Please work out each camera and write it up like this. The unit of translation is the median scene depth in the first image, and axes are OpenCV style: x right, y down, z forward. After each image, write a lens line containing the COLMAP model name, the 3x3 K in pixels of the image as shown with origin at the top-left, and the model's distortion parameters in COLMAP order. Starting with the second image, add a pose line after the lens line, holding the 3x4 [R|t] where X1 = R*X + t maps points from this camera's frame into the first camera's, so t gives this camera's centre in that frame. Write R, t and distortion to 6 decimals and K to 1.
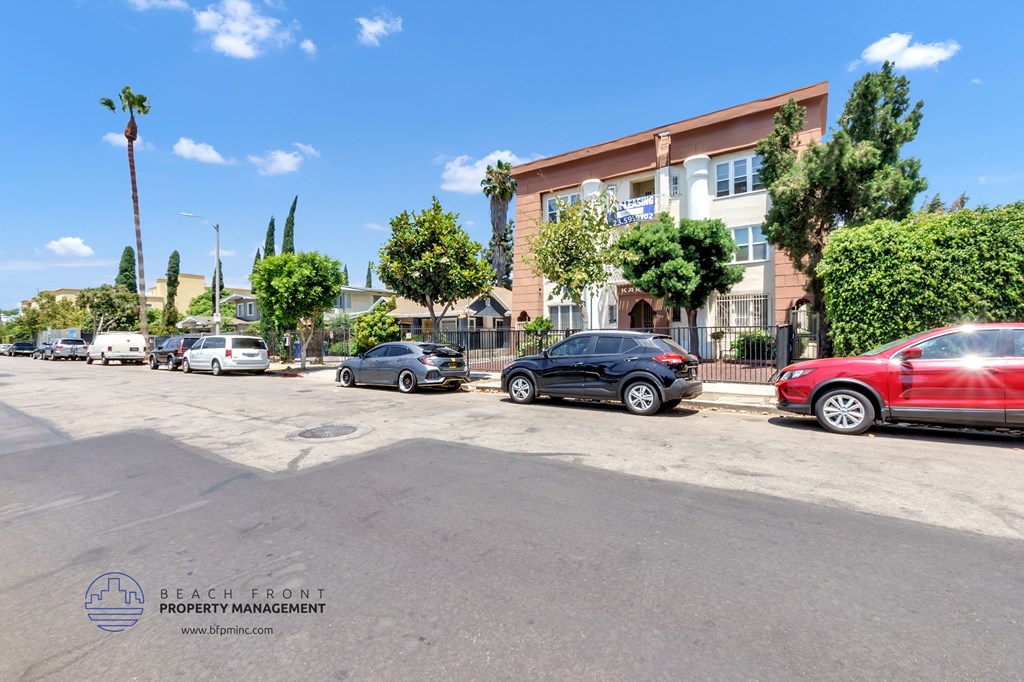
lens RADIAL K [[434.4, 0, 507.4], [0, 434.4, 339.6], [0, 0, 1]] dist [-0.002169, -0.000316]
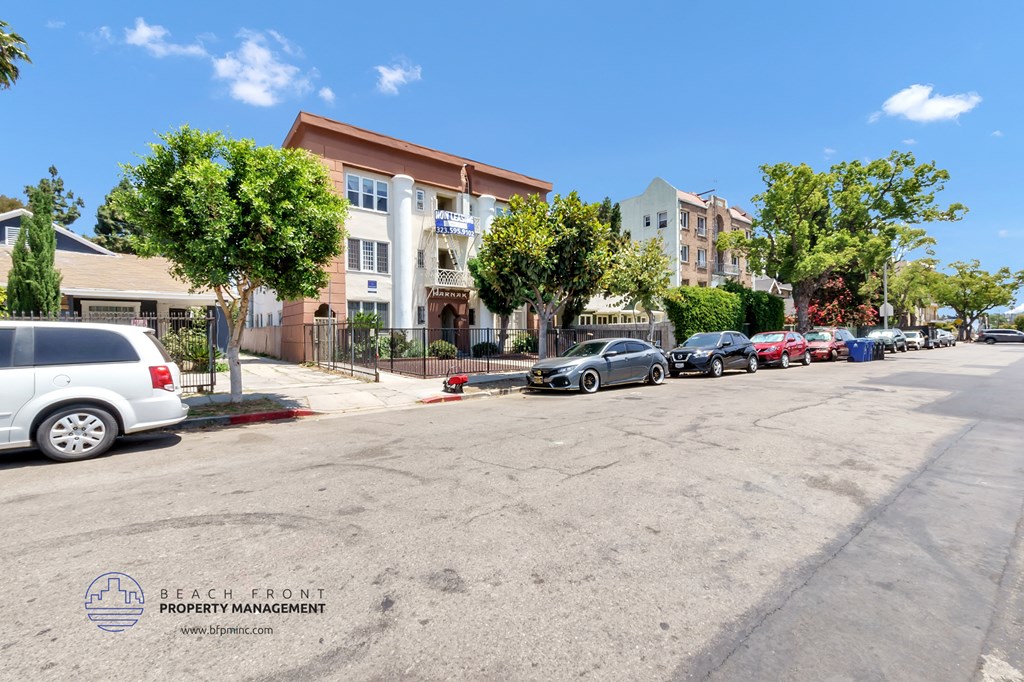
lens RADIAL K [[434.4, 0, 507.4], [0, 434.4, 339.6], [0, 0, 1]] dist [-0.002169, -0.000316]
pose [[0.306444, 0.000441, 0.951889, -0.739988], [0.007862, 0.999965, -0.002994, 0.004740], [-0.951856, 0.008401, 0.306429, 0.541983]]
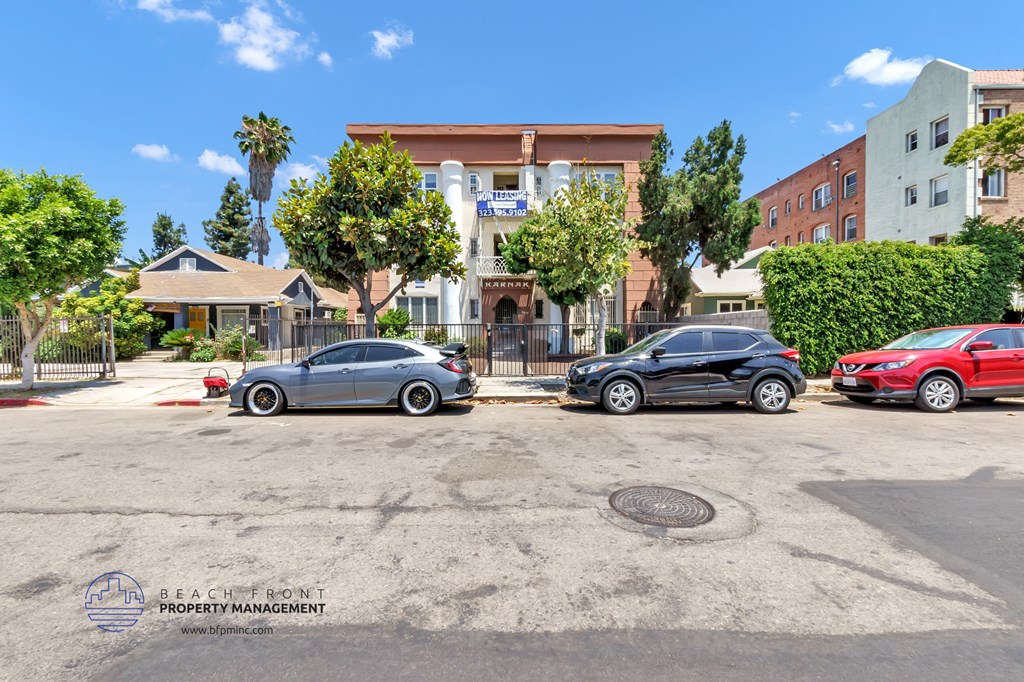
lens RADIAL K [[434.4, 0, 507.4], [0, 434.4, 339.6], [0, 0, 1]] dist [-0.002169, -0.000316]
pose [[0.819408, -0.003810, 0.573198, -0.265763], [-0.001127, 0.999965, 0.008259, 0.000765], [-0.573210, -0.007414, 0.819375, 0.200644]]
